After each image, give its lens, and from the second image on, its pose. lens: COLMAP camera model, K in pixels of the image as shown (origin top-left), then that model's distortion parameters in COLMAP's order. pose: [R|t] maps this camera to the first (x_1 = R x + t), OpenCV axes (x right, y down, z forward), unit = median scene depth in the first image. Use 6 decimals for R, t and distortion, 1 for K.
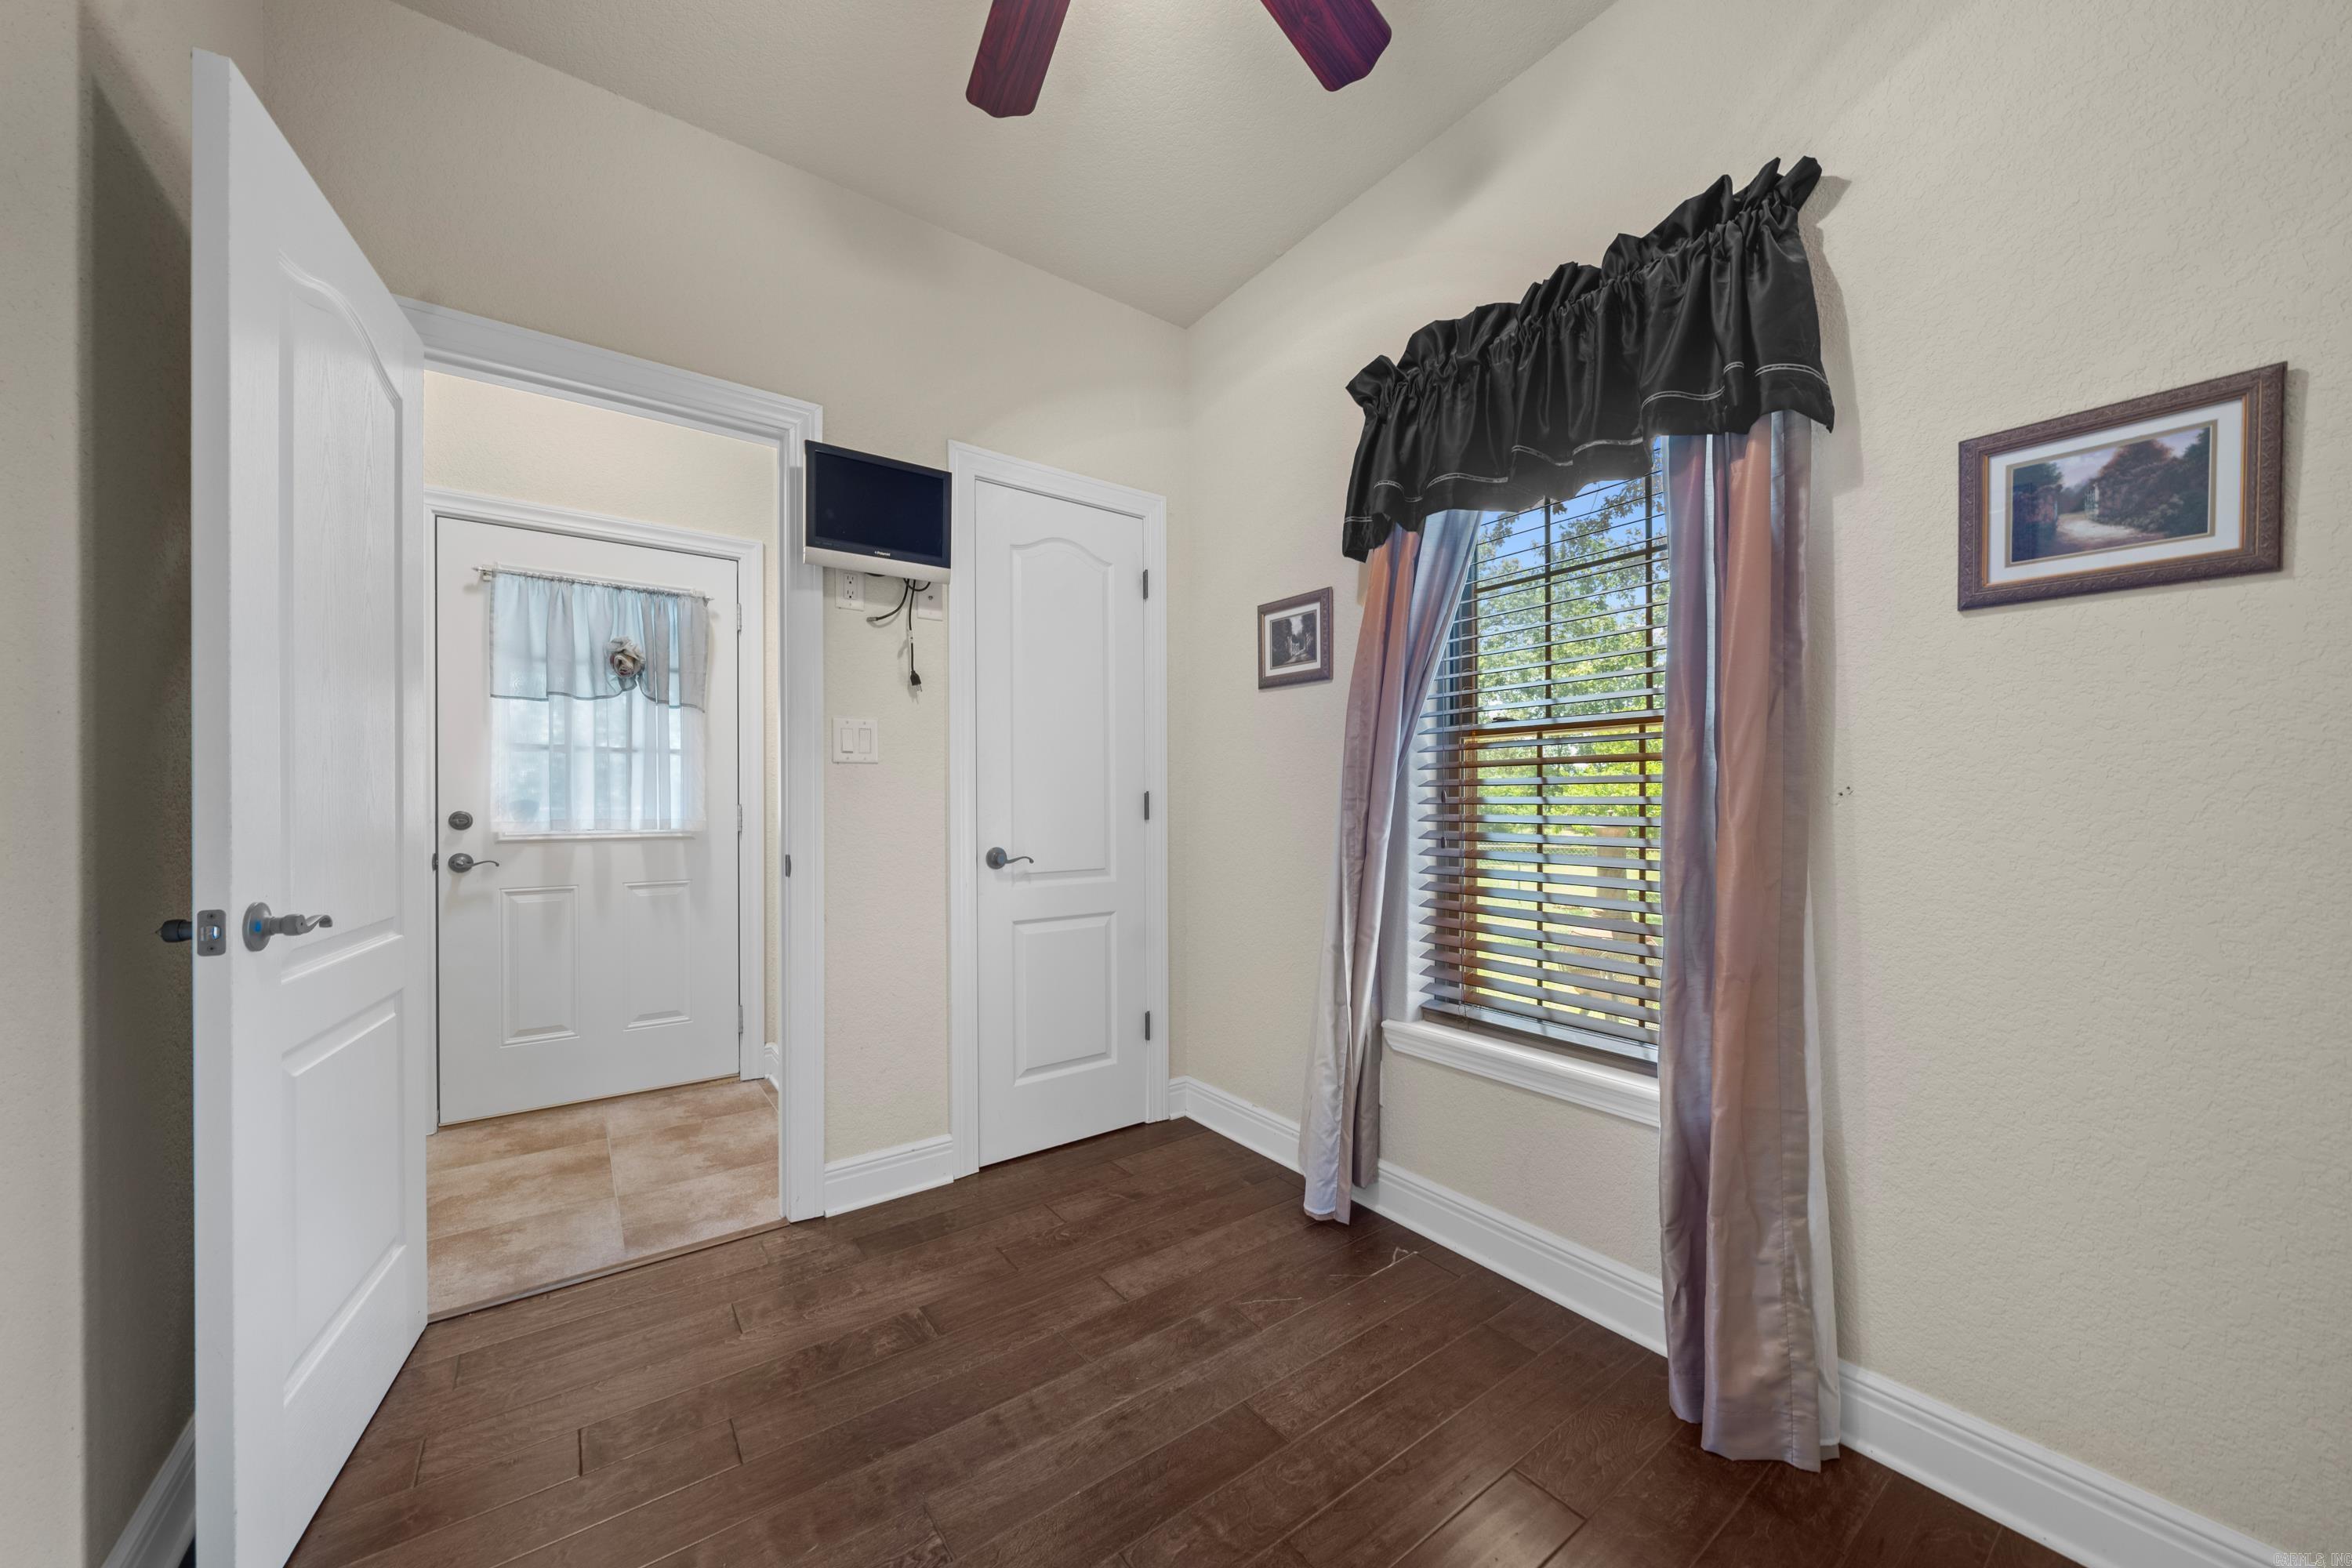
lens RADIAL K [[826.5, 0, 1166.8], [0, 826.5, 802.5], [0, 0, 1]] dist [-0.004852, -0.000218]
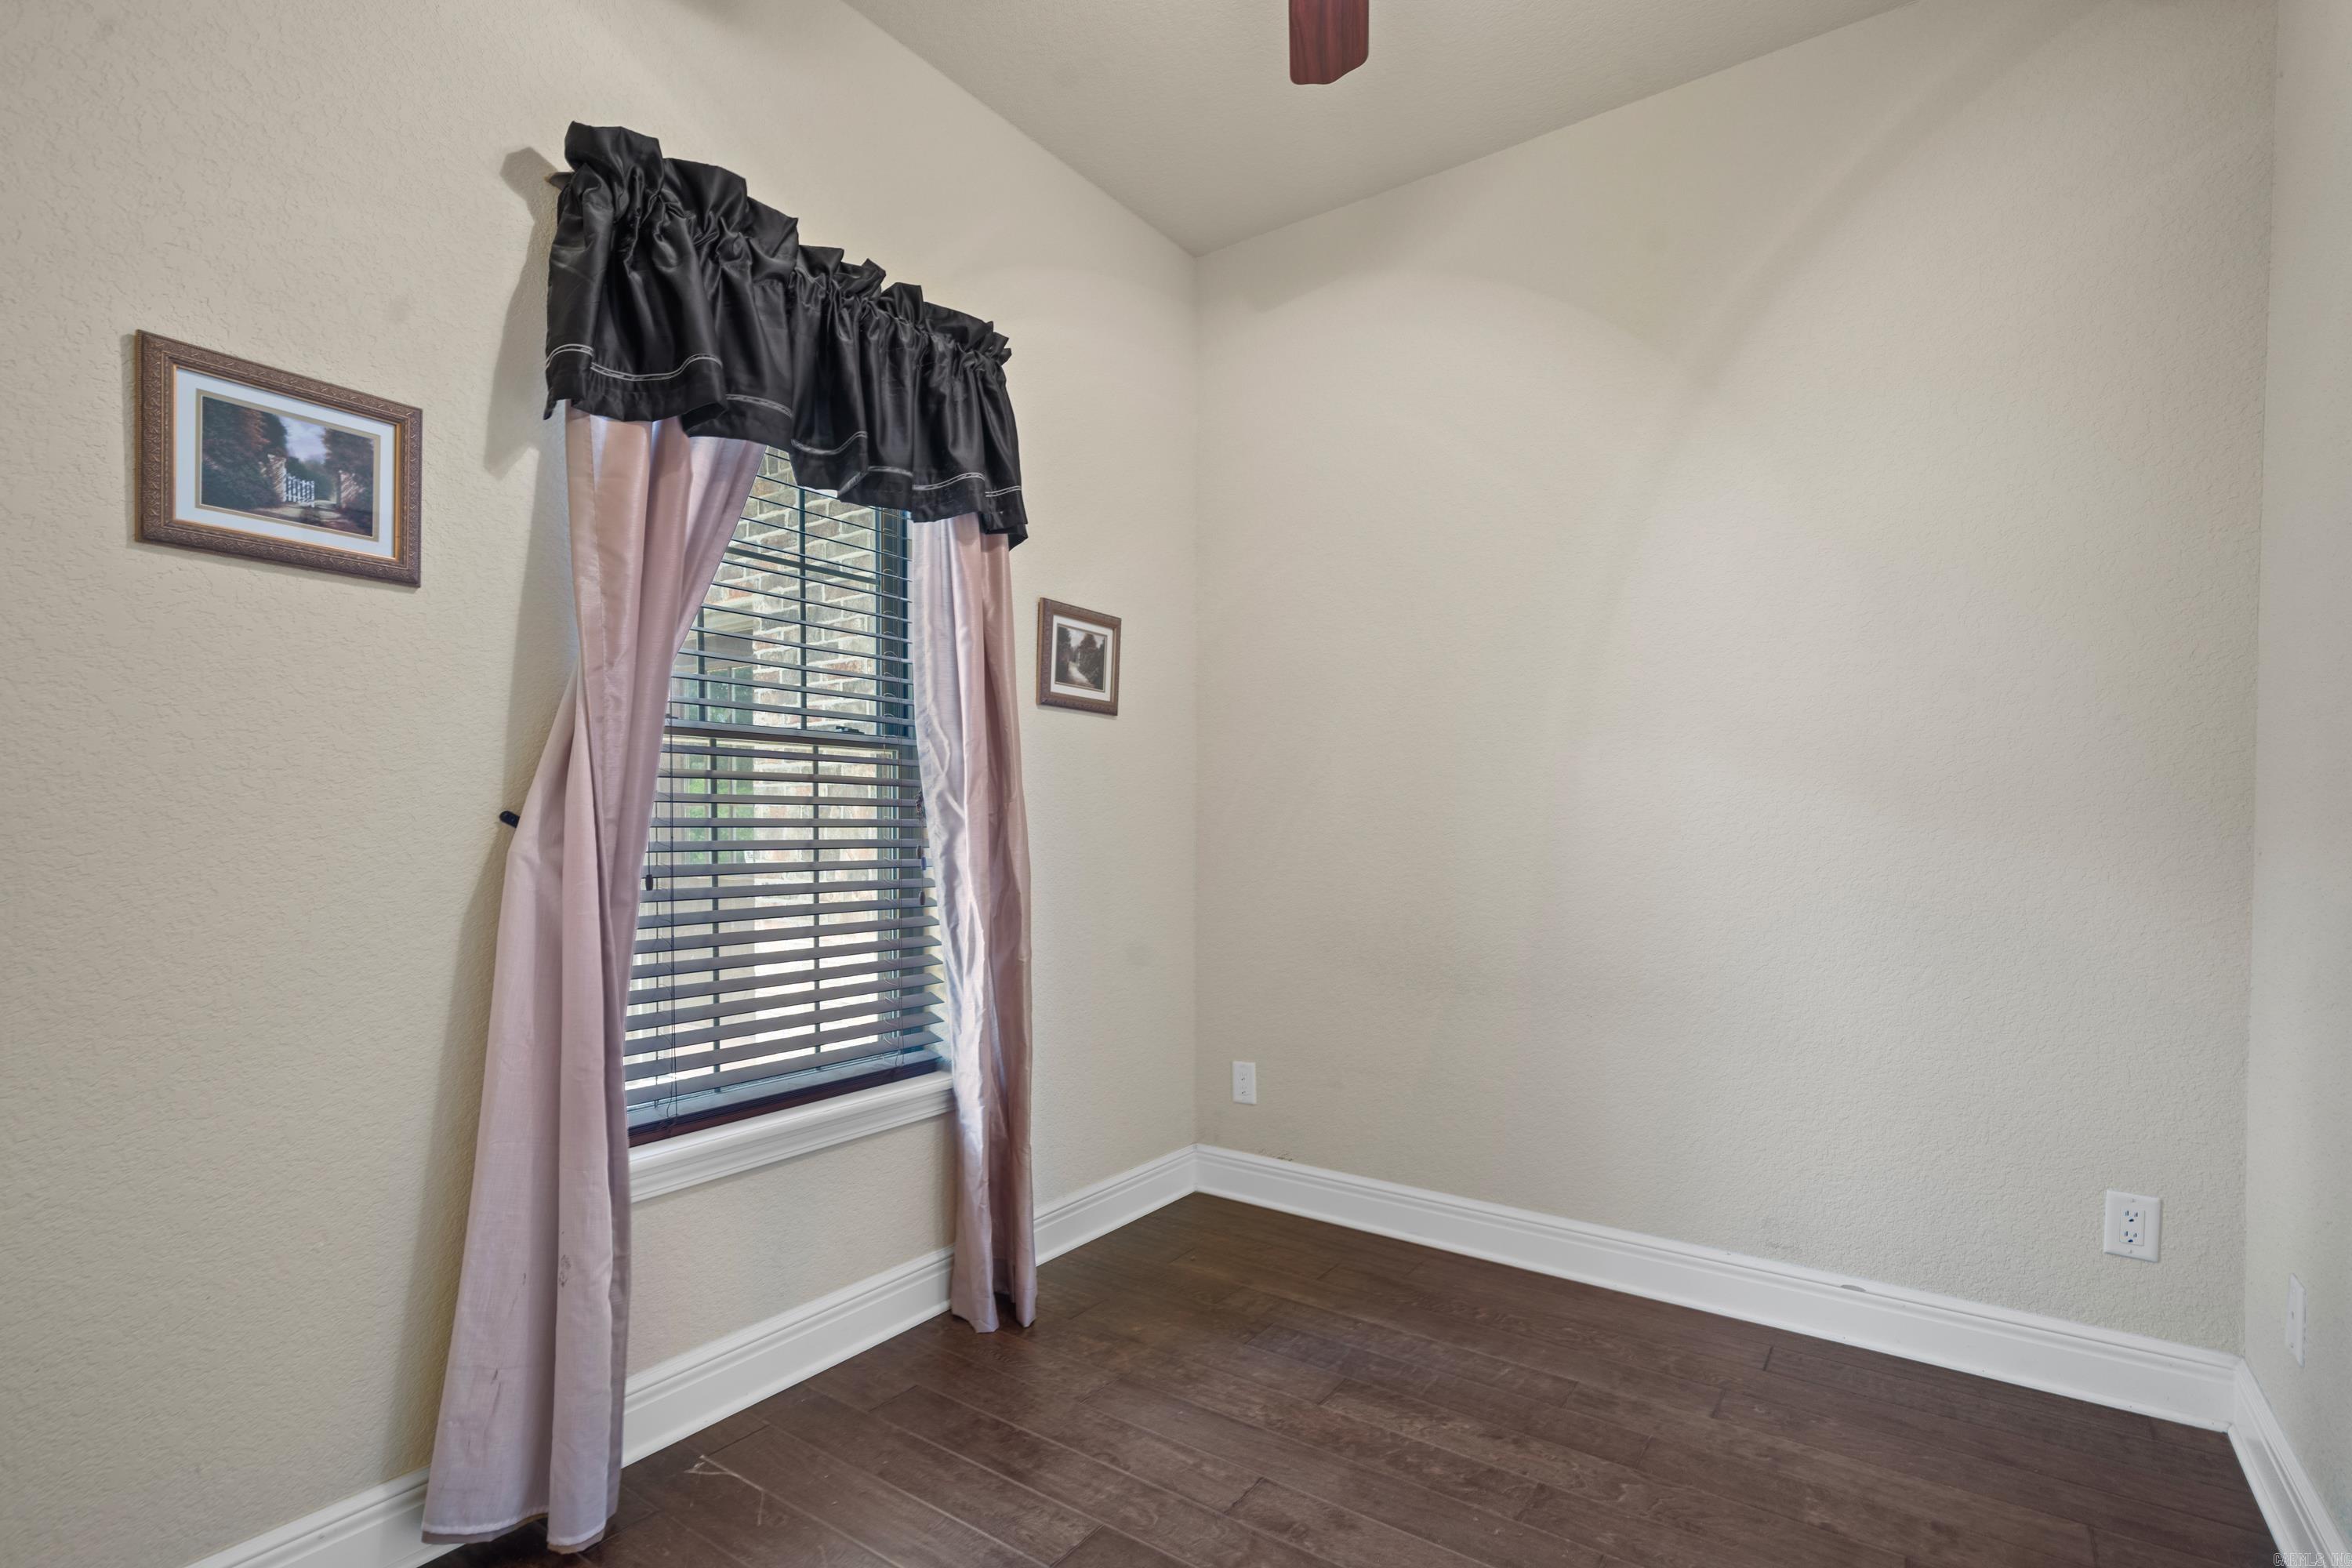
lens RADIAL K [[1095.8, 0, 1172.4], [0, 1095.8, 802.5], [0, 0, 1]] dist [0.001069, -0.000020]
pose [[-0.303654, 0.000062, 0.952782, -0.708267], [-0.021820, 0.999737, -0.007020, -0.022880], [-0.952532, -0.022921, -0.303573, 0.885837]]
